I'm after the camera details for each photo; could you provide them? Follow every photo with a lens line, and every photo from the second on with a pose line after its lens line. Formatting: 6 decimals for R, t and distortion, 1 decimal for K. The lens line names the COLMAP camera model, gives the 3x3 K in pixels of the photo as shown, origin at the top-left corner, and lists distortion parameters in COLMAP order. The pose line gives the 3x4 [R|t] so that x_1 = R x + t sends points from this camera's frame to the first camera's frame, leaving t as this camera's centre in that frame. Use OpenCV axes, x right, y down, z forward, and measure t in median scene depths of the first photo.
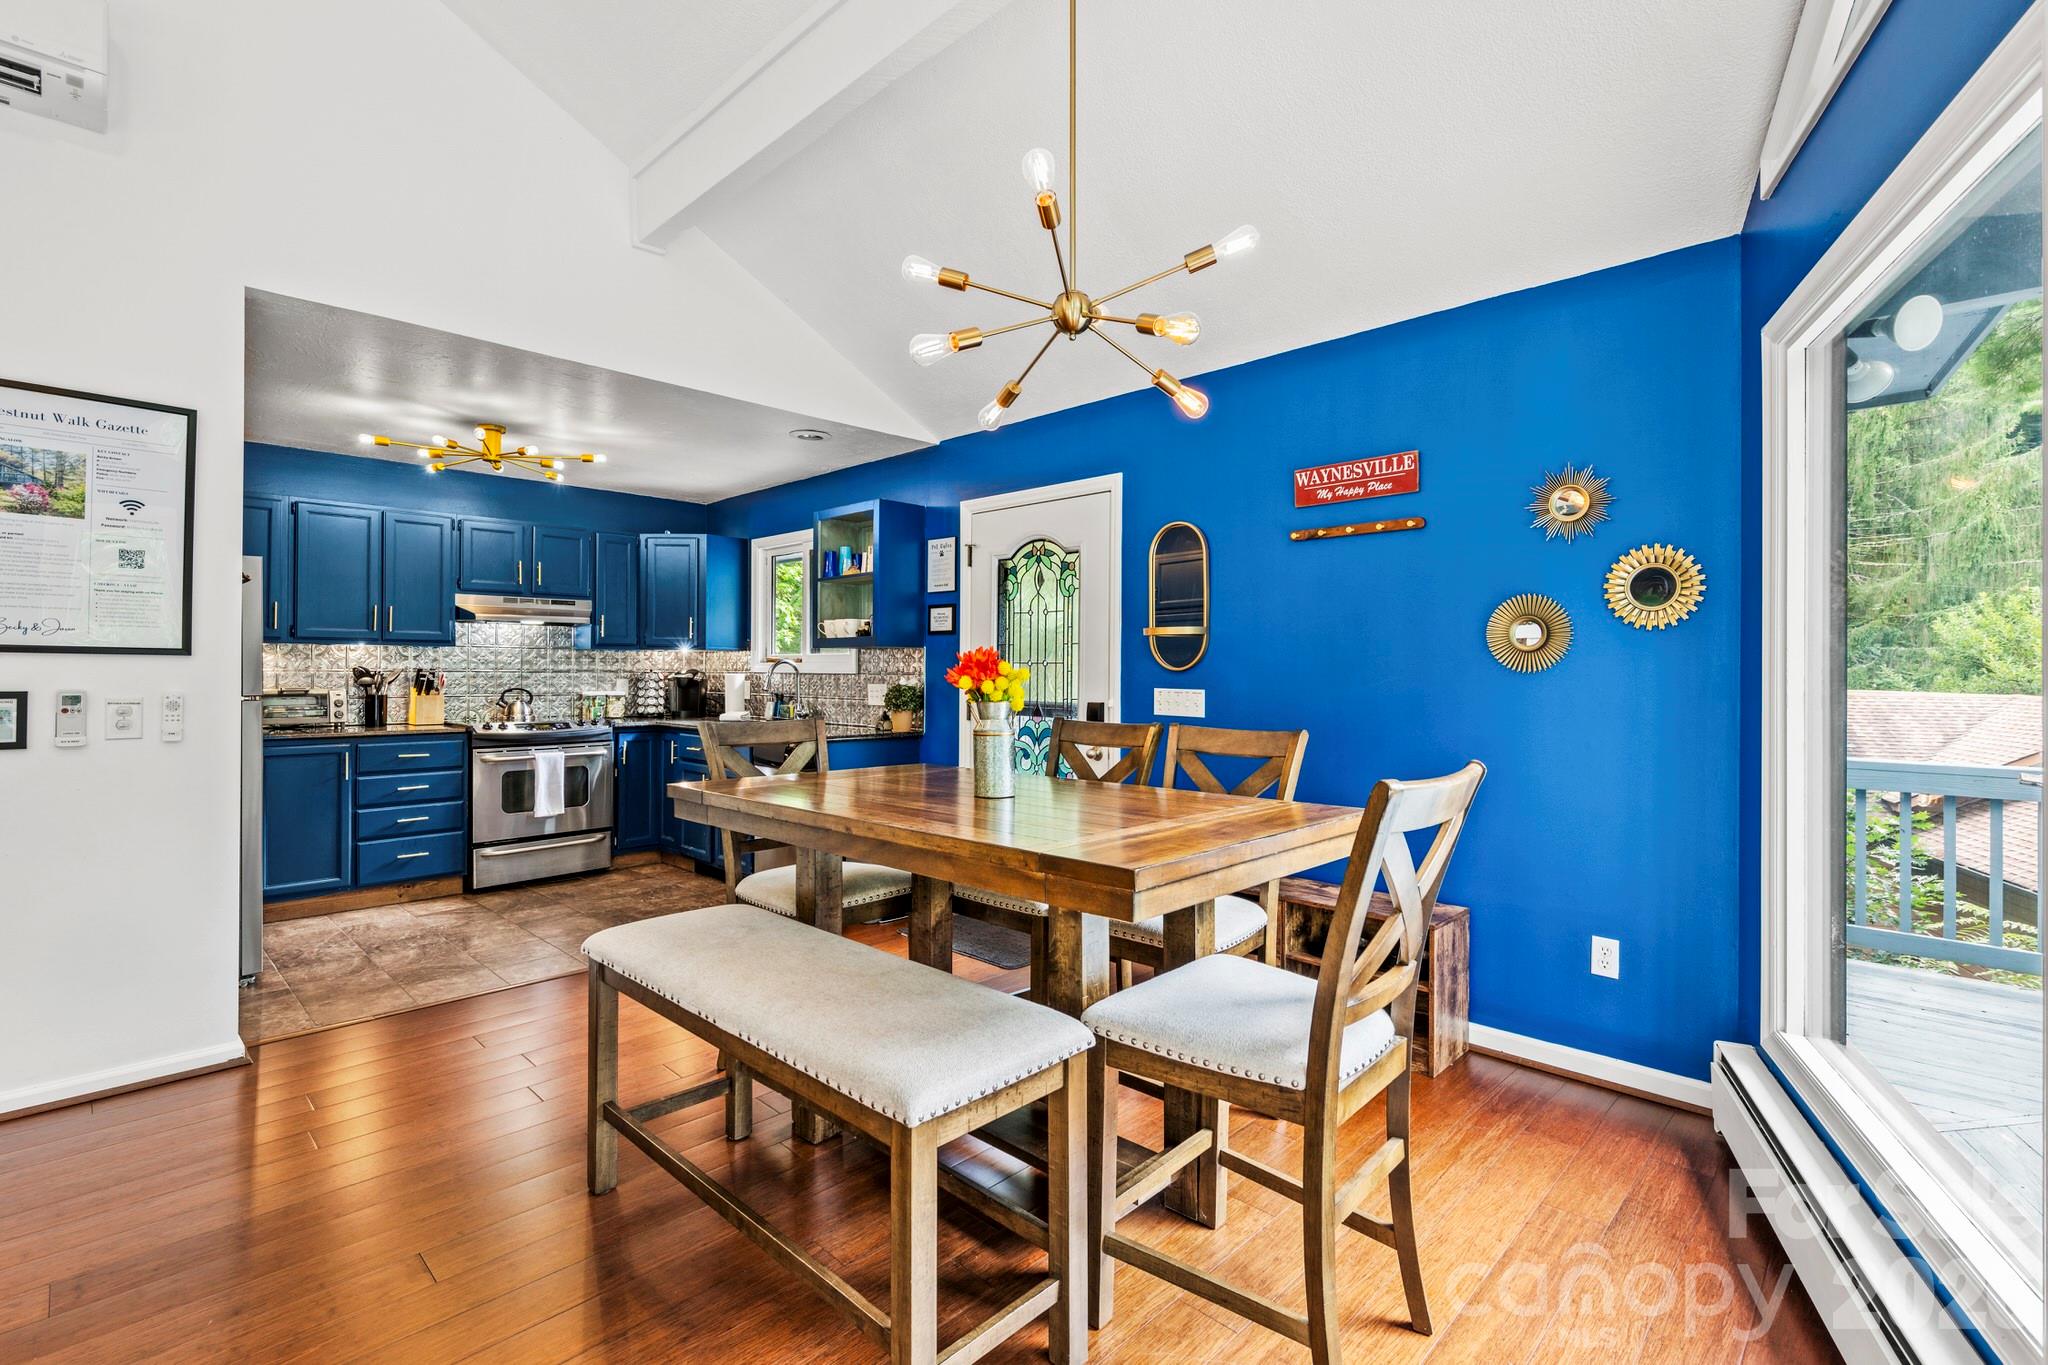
lens RADIAL K [[938.2, 0, 1029.2], [0, 938.2, 666.4], [0, 0, 1]] dist [-0.001083, -0.000069]
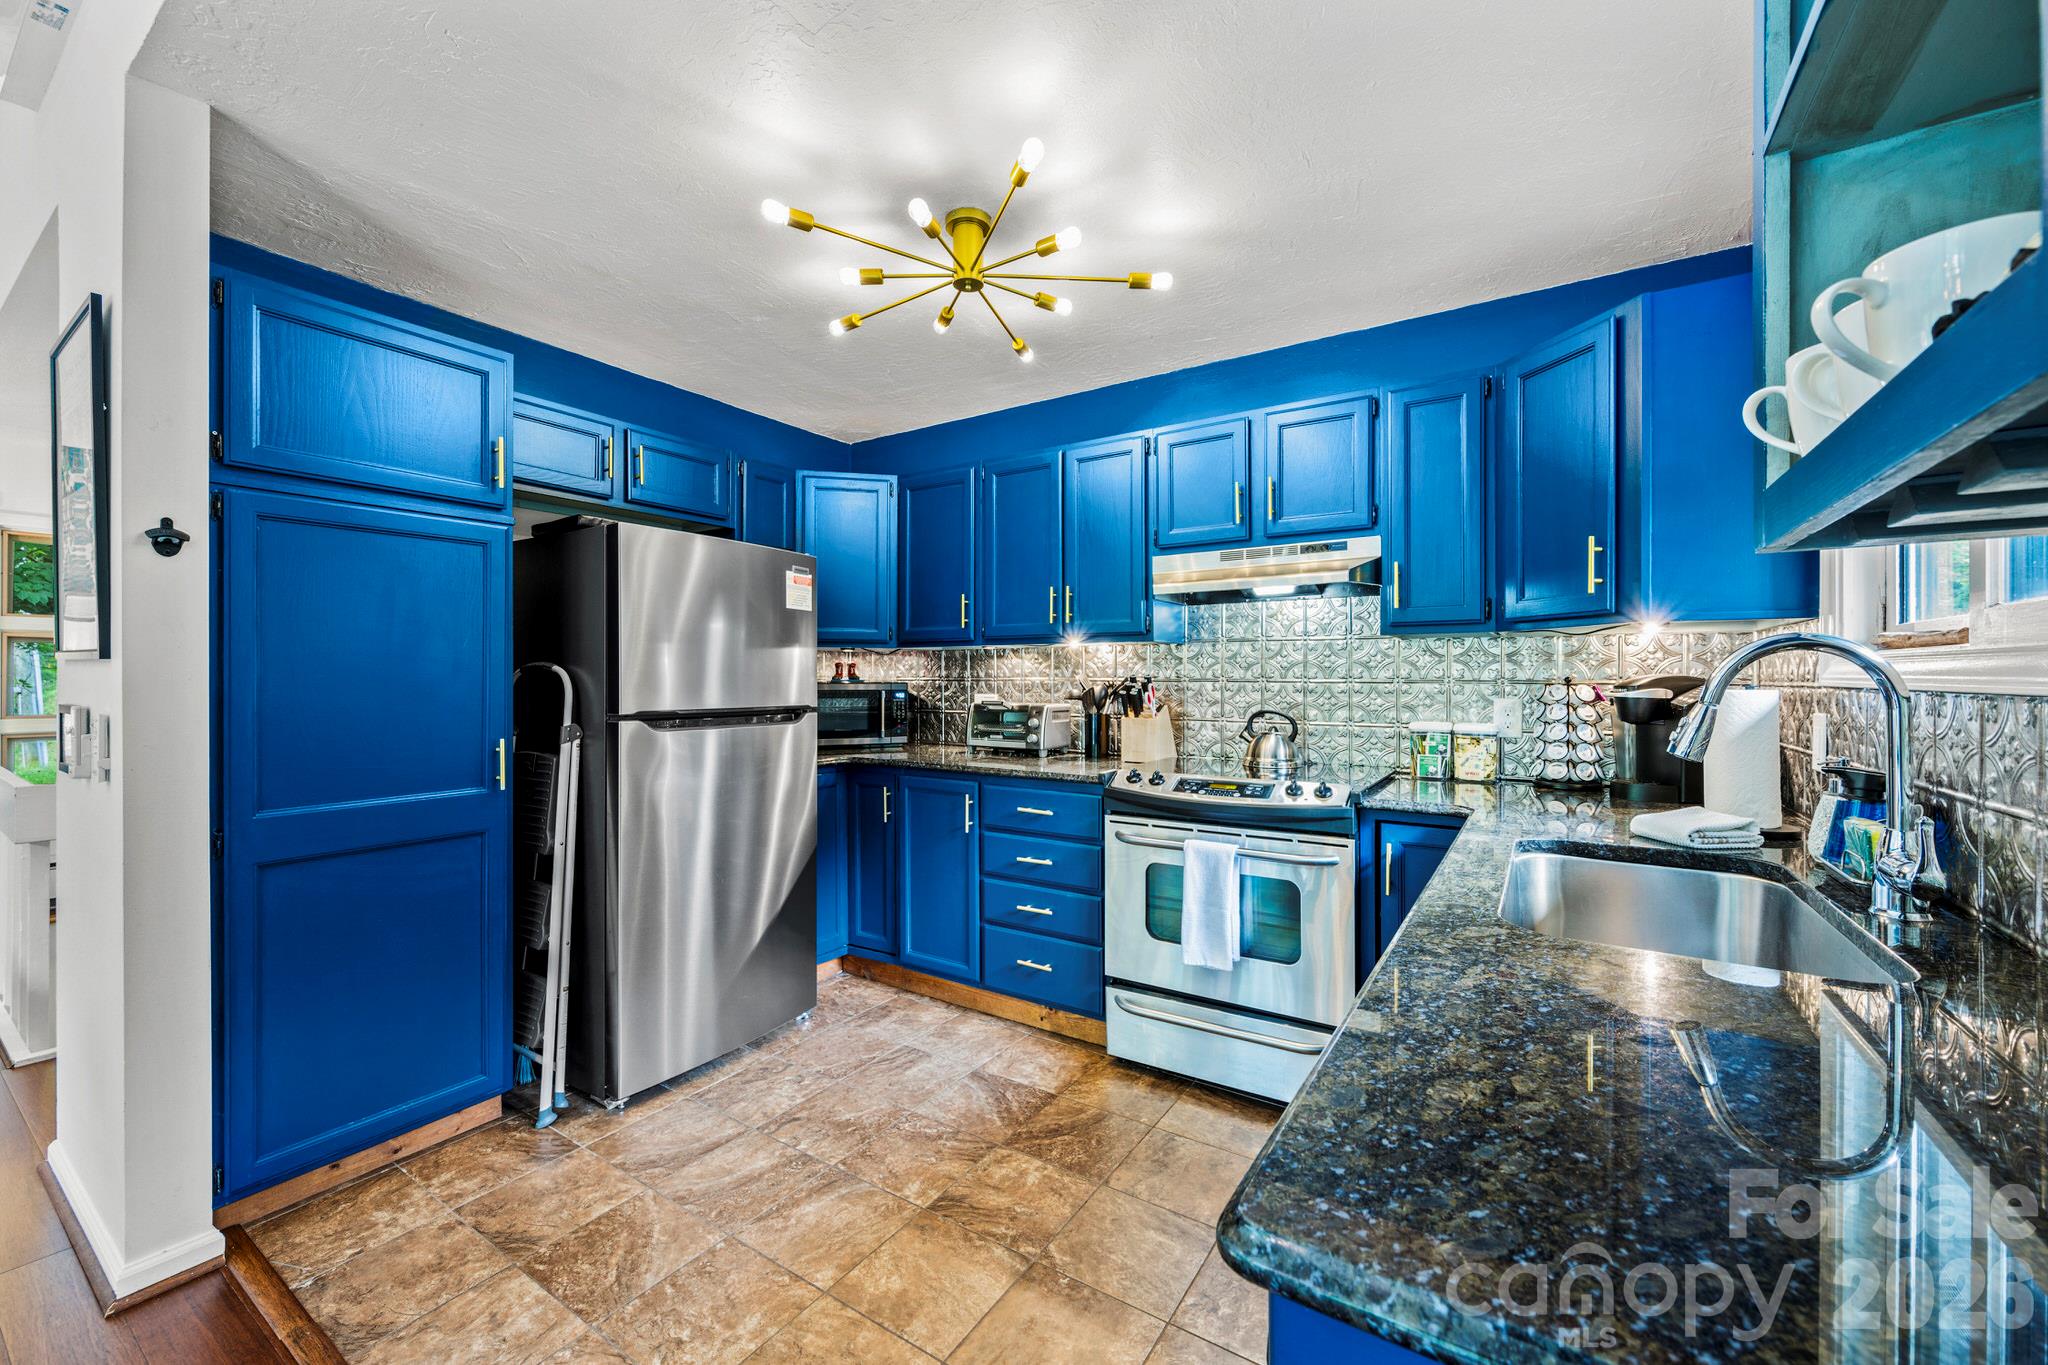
lens RADIAL K [[799.3, 0, 1026.9], [0, 799.3, 674.9], [0, 0, 1]] dist [-0.000245, -0.000078]
pose [[0.191853, -0.004248, -0.981415, -0.110253], [0.004724, 0.999983, -0.003405, 0.002714], [0.981412, -0.003983, 0.191870, 0.847459]]
